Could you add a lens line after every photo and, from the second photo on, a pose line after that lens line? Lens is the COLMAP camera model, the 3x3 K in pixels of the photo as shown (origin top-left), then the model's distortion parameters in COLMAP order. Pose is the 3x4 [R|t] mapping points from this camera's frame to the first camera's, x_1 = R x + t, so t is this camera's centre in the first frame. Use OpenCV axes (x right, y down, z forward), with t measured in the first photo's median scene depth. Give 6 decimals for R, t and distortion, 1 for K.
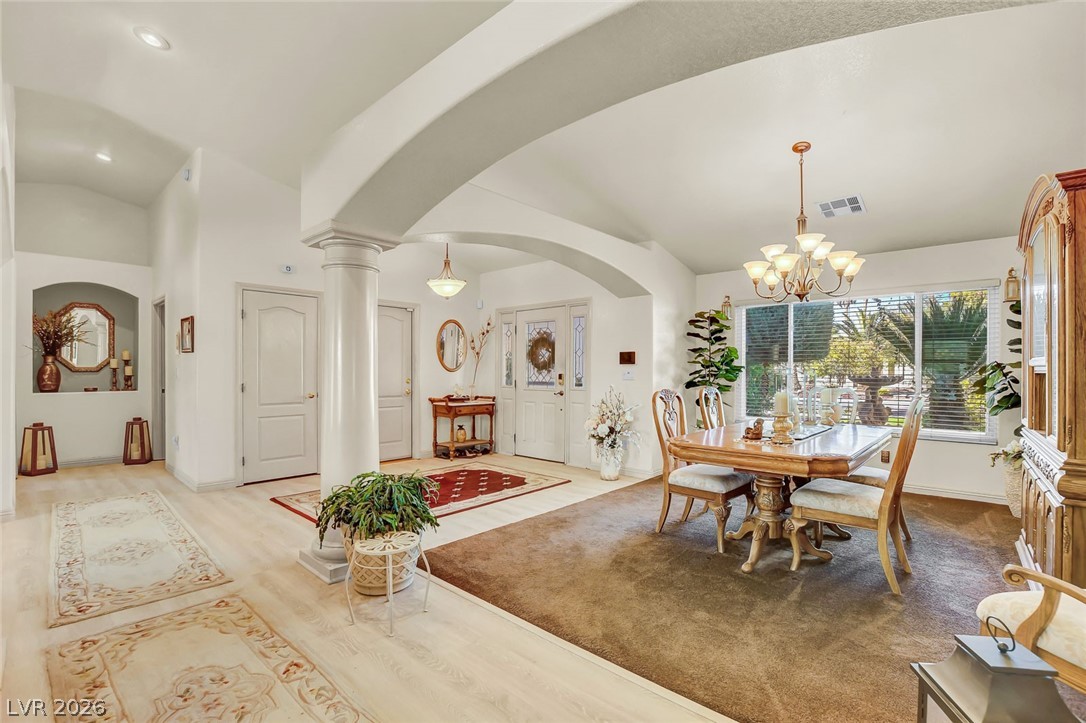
lens RADIAL K [[493.6, 0, 543.4], [0, 493.6, 376.4], [0, 0, 1]] dist [0.002383, 0.000263]
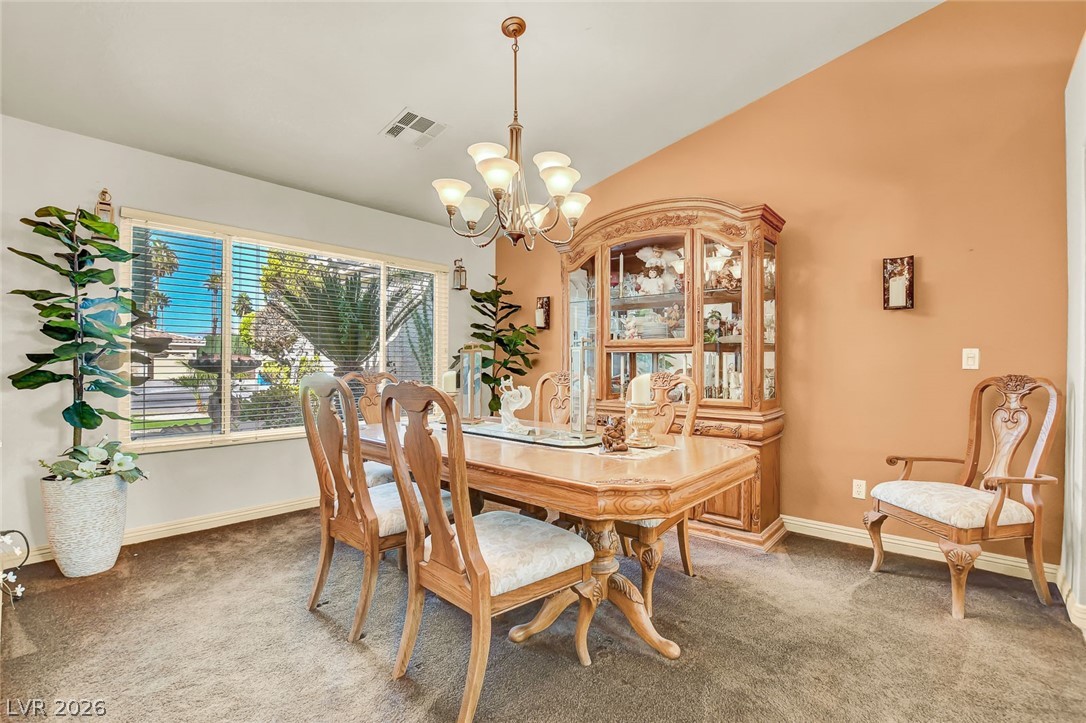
lens RADIAL K [[535.4, 0, 543.0], [0, 535.4, 361.5], [0, 0, 1]] dist [0.001088, 0.000212]
pose [[-0.058460, 0.007418, 0.998262, -0.176030], [0.010362, 0.999923, -0.006824, 0.010270], [-0.998236, 0.009945, -0.058533, 0.646366]]
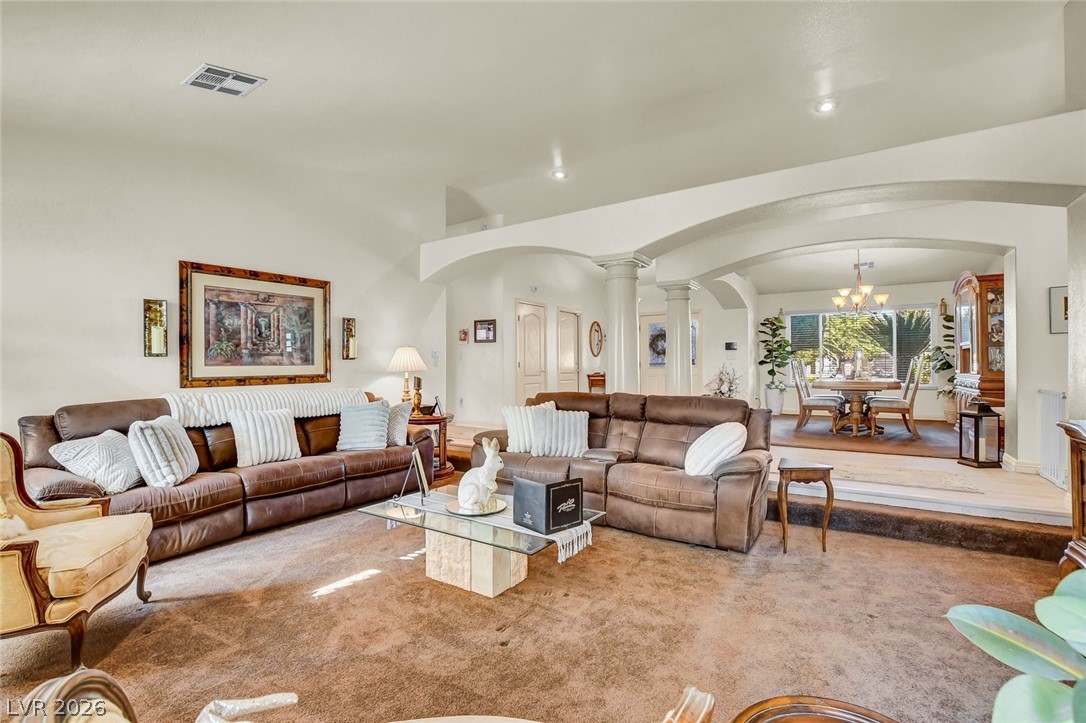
lens RADIAL K [[493.1, 0, 543.0], [0, 493.1, 361.5], [0, 0, 1]] dist [-0.004893, -0.000347]
pose [[0.990585, -0.008512, 0.136633, -0.679129], [0.011565, 0.999701, -0.021566, 0.041907], [-0.136409, 0.022943, 0.990387, -0.539998]]
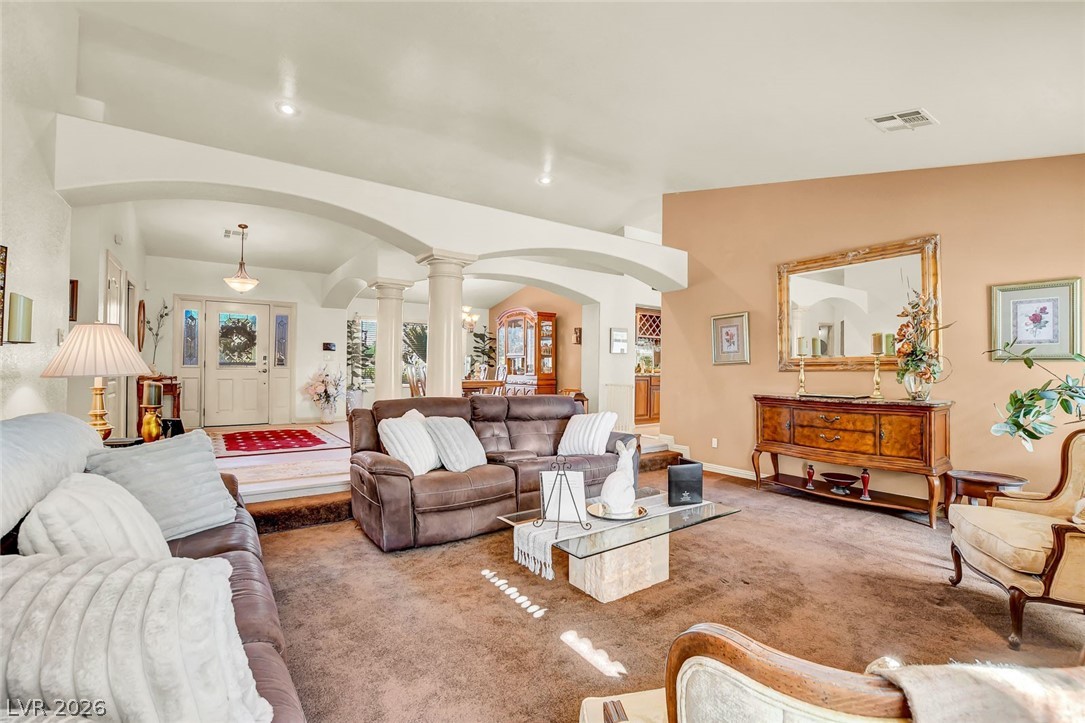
lens RADIAL K [[507.2, 0, 542.5], [0, 507.2, 361.5], [0, 0, 1]] dist [-0.001164, -0.000105]
pose [[0.196738, 0.009212, 0.980413, -1.294512], [0.005331, 0.999931, -0.010465, 0.029499], [-0.980442, 0.007285, 0.196675, 0.030379]]
